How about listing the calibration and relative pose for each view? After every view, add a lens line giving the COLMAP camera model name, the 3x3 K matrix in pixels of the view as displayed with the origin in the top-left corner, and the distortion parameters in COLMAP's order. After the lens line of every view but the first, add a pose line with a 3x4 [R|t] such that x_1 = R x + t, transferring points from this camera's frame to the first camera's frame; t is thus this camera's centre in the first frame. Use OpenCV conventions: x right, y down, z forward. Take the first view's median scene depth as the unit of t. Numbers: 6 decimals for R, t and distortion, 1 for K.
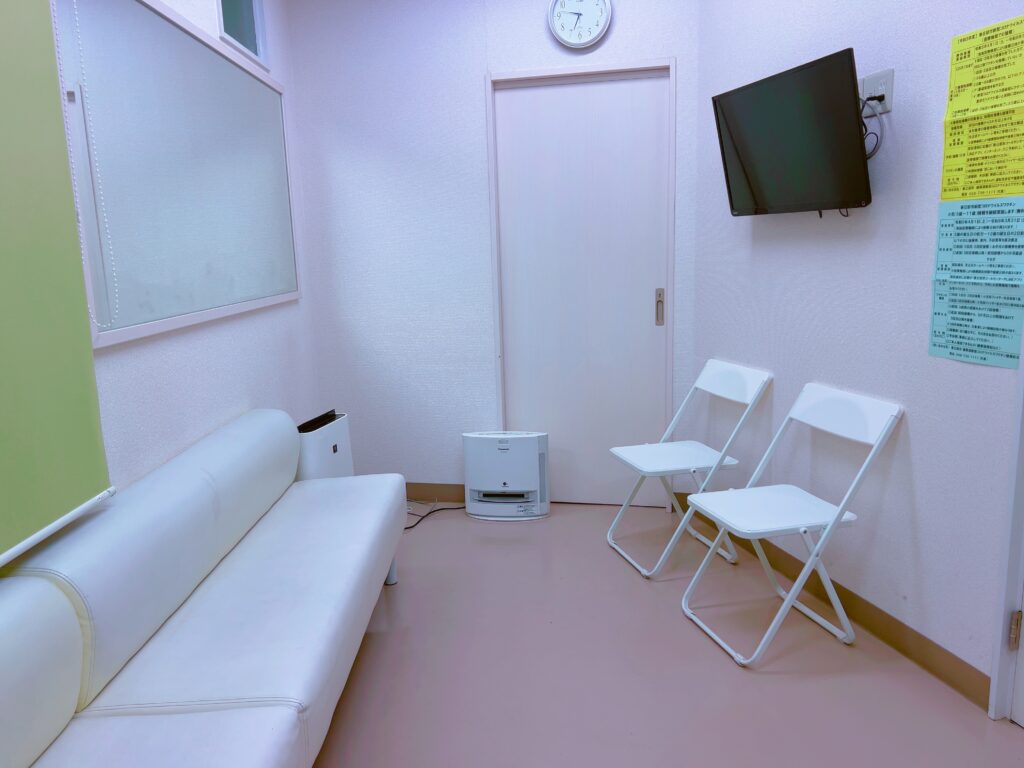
lens RADIAL K [[810.9, 0, 512.2], [0, 810.9, 386.0], [0, 0, 1]] dist [0.000043, -0.007351]
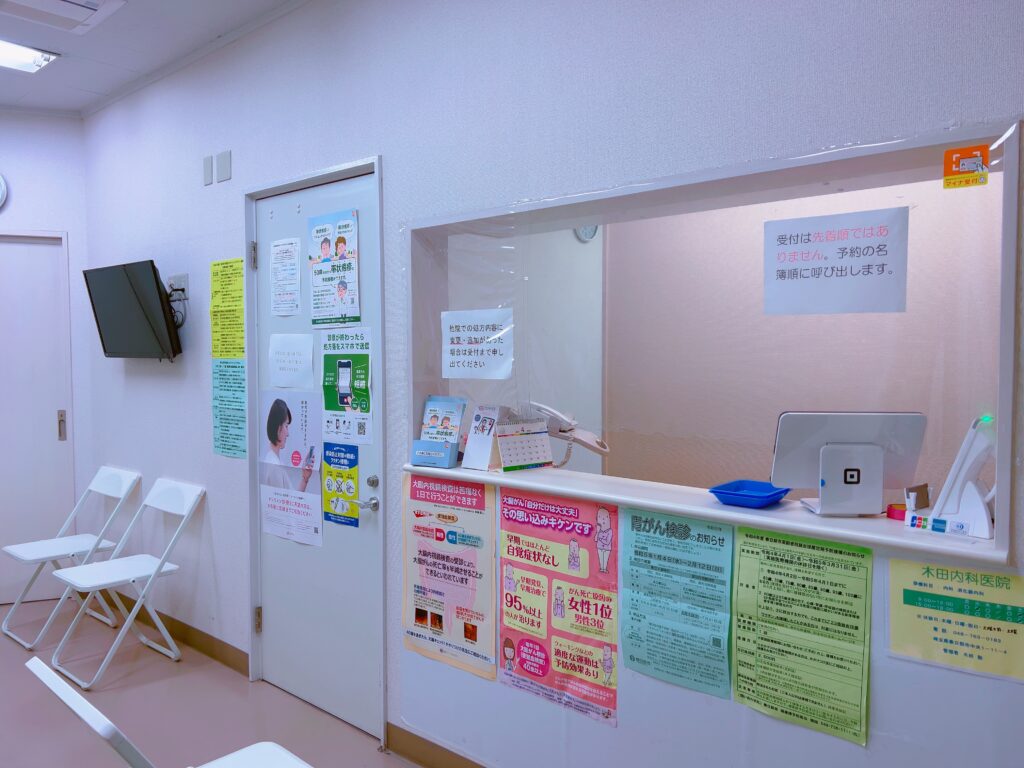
lens RADIAL K [[810.9, 0, 510.5], [0, 810.9, 387.8], [0, 0, 1]] dist [0.000043, -0.007351]
pose [[0.831127, 0.015418, 0.555869, 0.109169], [0.064956, 0.990081, -0.124584, 0.064762], [-0.552276, 0.139652, 0.821881, -0.582171]]
